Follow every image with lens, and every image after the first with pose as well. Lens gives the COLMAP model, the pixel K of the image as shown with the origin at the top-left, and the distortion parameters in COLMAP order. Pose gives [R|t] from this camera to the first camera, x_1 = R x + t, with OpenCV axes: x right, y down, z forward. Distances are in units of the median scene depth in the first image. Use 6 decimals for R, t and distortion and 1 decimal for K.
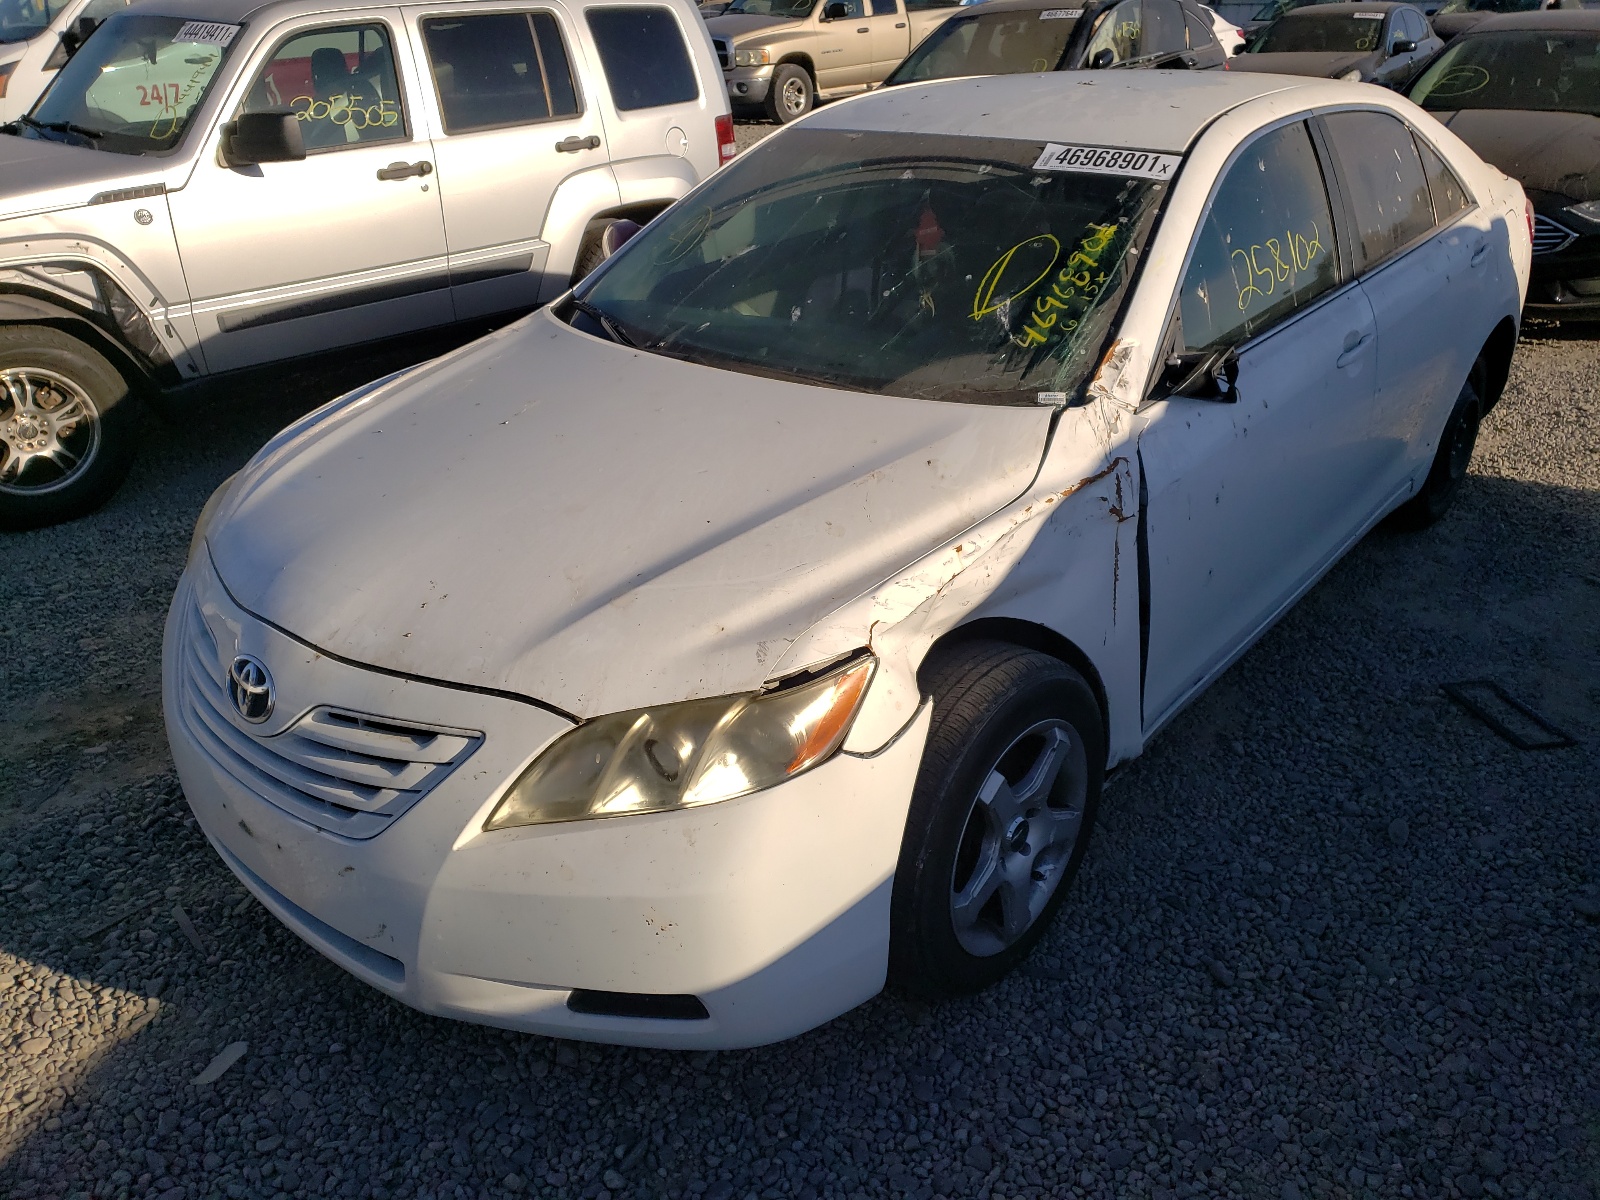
lens RADIAL K [[1233.3, 0, 800.0], [0, 1233.3, 600.0], [0, 0, 1]] dist [0.042226, 0.001094]
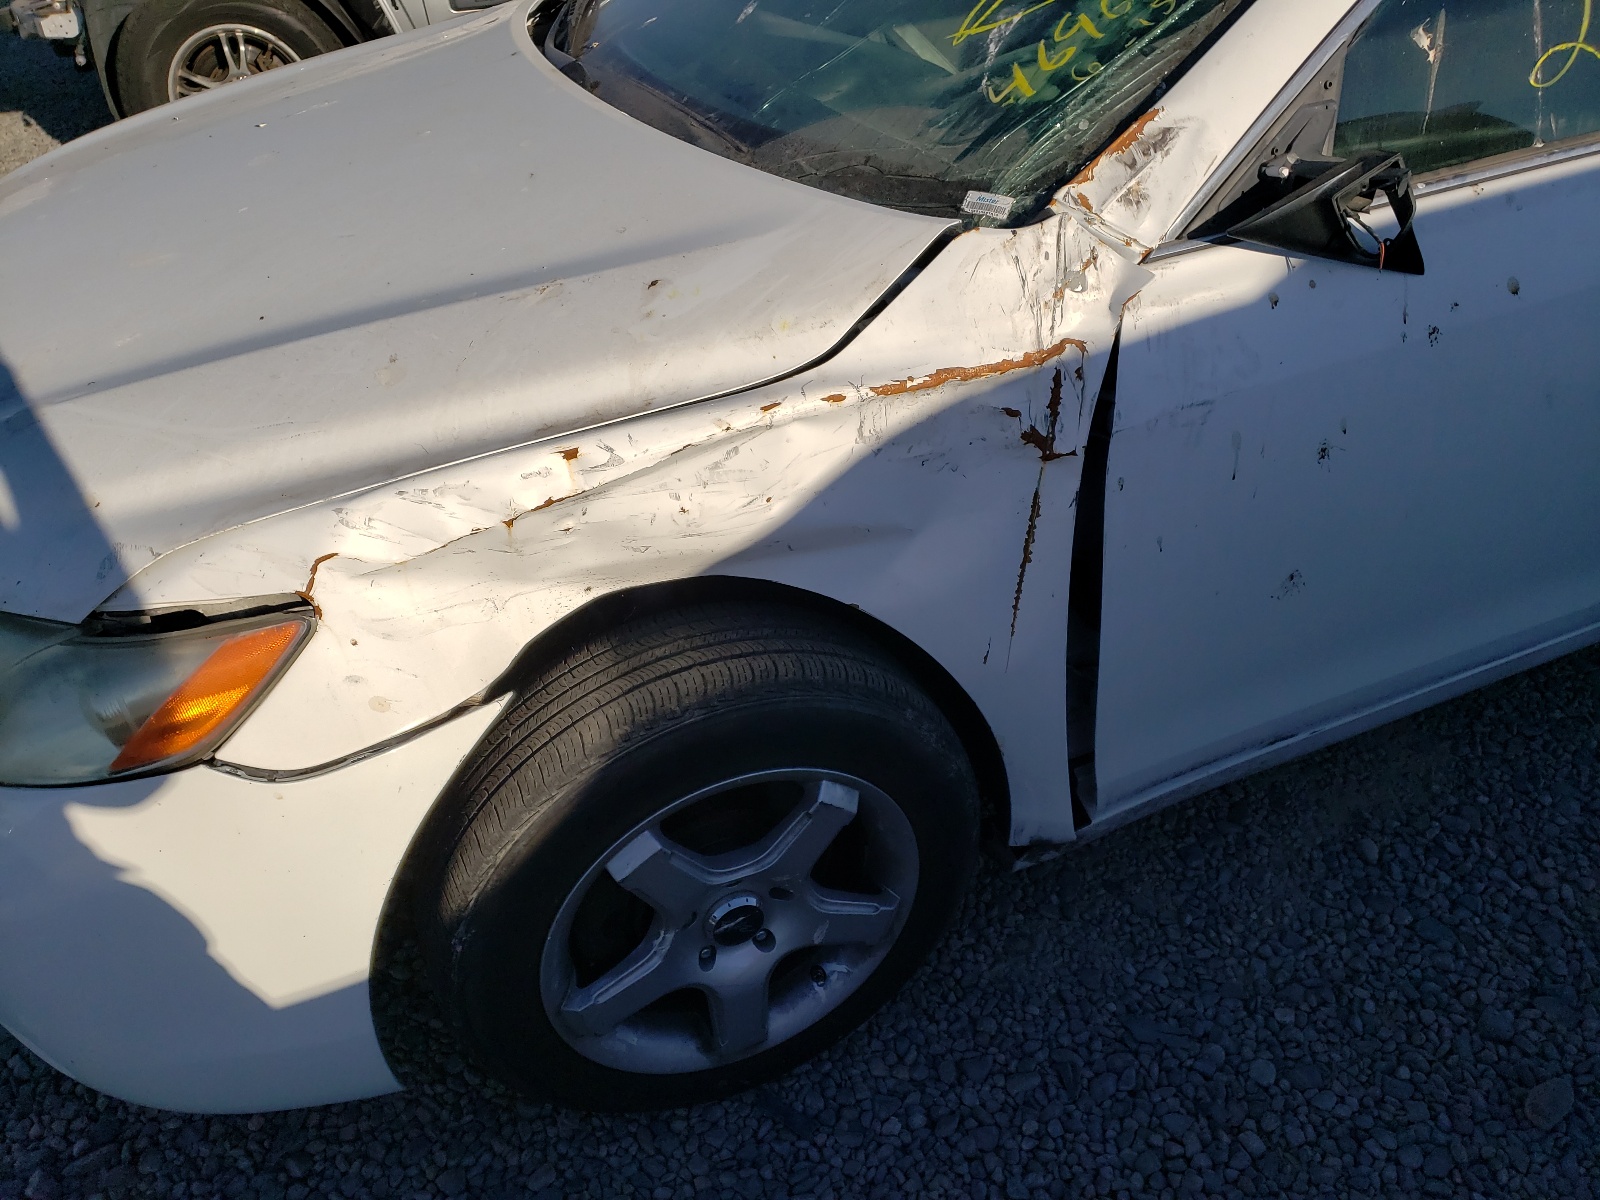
lens RADIAL K [[1222.6, 0, 800.0], [0, 1222.6, 600.0], [0, 0, 1]] dist [-0.000164, 0.001738]
pose [[0.900036, 0.263668, -0.347008, 0.359652], [-0.193712, 0.955279, 0.223421, -0.102059], [0.390399, -0.133867, 0.910861, 0.460673]]
